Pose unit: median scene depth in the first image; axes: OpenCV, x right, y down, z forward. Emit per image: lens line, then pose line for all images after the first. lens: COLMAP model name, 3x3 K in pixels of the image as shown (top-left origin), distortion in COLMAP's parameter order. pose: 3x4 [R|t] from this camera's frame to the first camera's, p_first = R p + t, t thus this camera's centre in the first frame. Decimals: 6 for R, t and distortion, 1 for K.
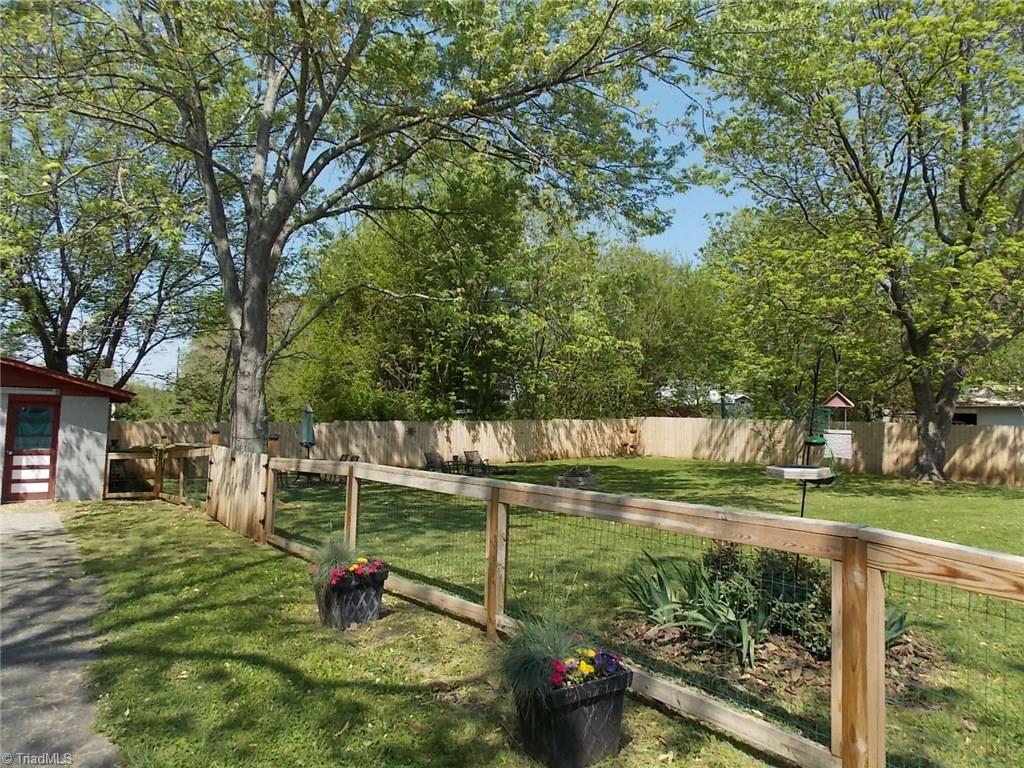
lens RADIAL K [[655.9, 0, 510.9], [0, 655.9, 369.3], [0, 0, 1]] dist [-0.022774, 0.001264]
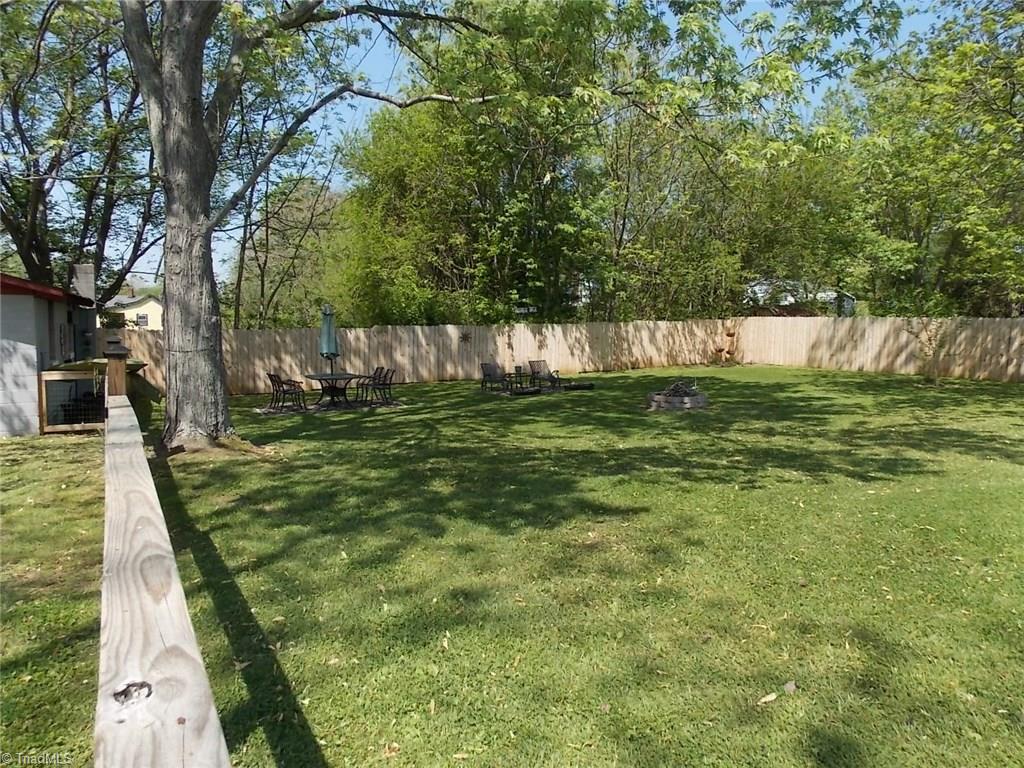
lens RADIAL K [[679.1, 0, 517.8], [0, 679.1, 378.8], [0, 0, 1]] dist [0.005661, -0.000985]
pose [[0.995903, -0.005132, -0.090277, -0.006545], [0.019199, 0.987624, 0.155660, 0.012124], [0.088361, -0.156755, 0.983677, 0.128270]]
